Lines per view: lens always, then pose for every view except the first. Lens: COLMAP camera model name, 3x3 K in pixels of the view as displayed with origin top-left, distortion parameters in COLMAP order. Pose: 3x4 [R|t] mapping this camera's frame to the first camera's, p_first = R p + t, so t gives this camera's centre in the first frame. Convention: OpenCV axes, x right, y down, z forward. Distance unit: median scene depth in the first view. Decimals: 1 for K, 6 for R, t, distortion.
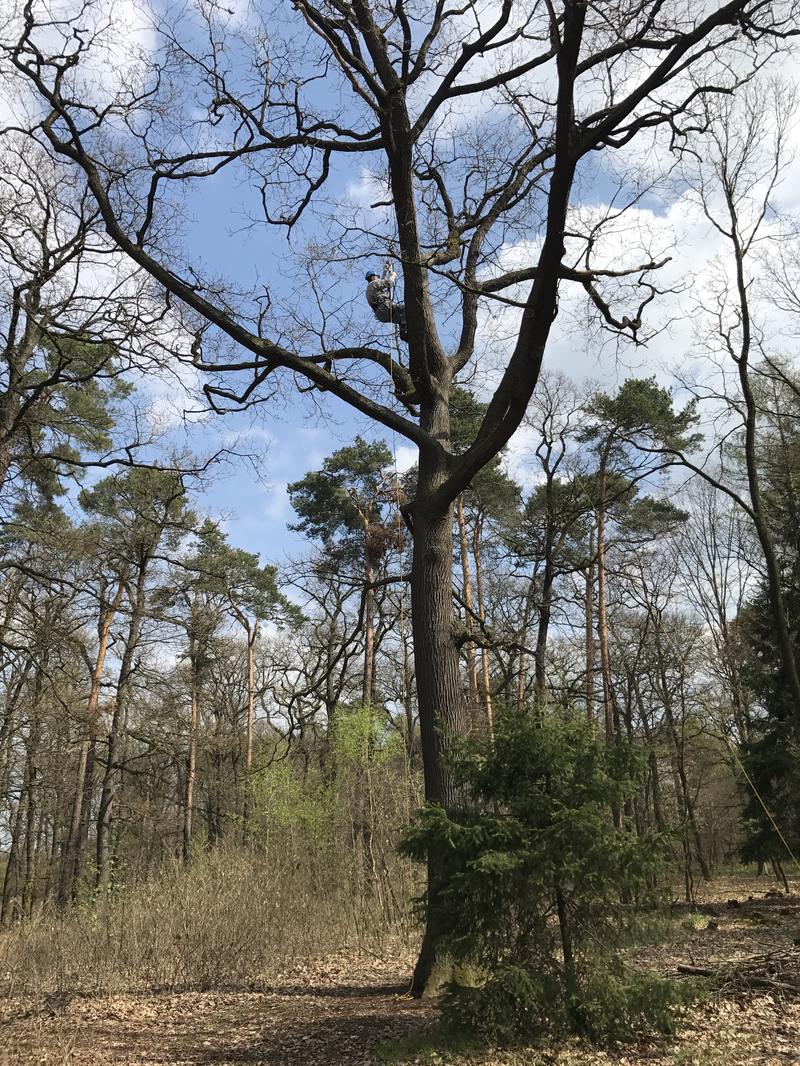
lens RADIAL K [[867.5, 0, 400.0], [0, 867.5, 533.0], [0, 0, 1]] dist [-0.000311, 0.000024]
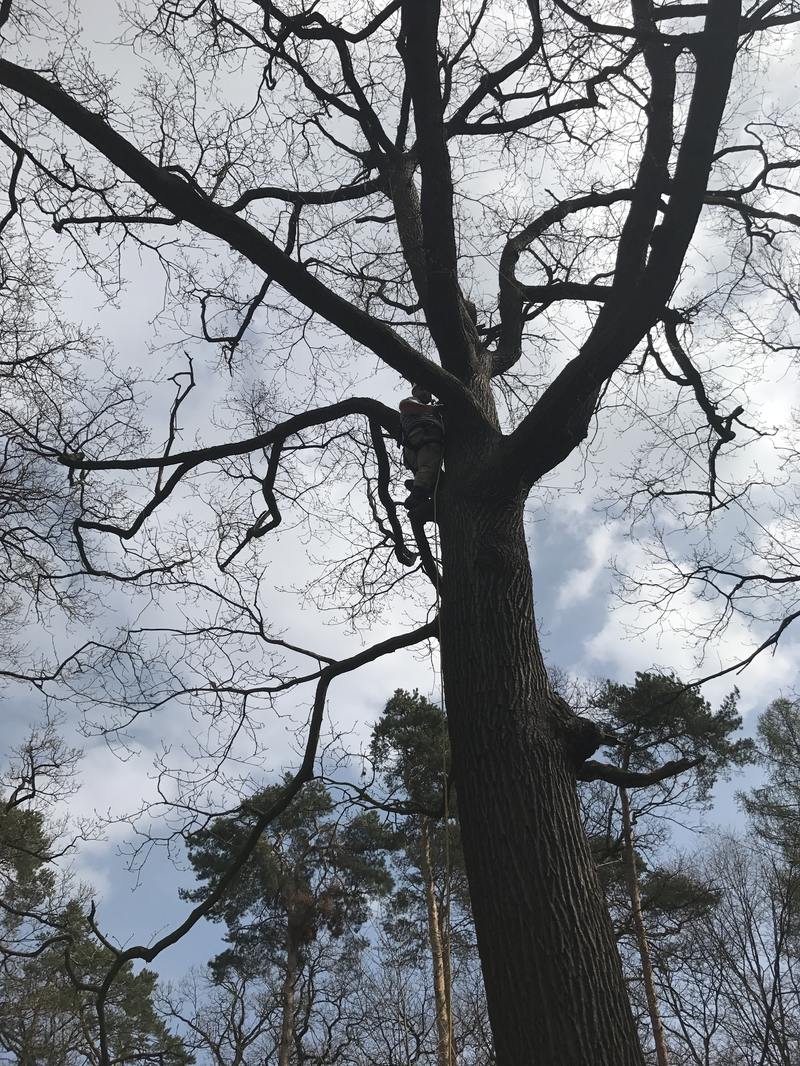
lens RADIAL K [[902.3, 0, 416.0], [0, 902.3, 533.5], [0, 0, 1]] dist [0.001321, -0.002881]
pose [[0.995174, 0.058490, 0.078789, -0.015218], [-0.015629, 0.887168, -0.461182, 0.094347], [-0.096874, 0.457725, 0.883801, 0.245490]]
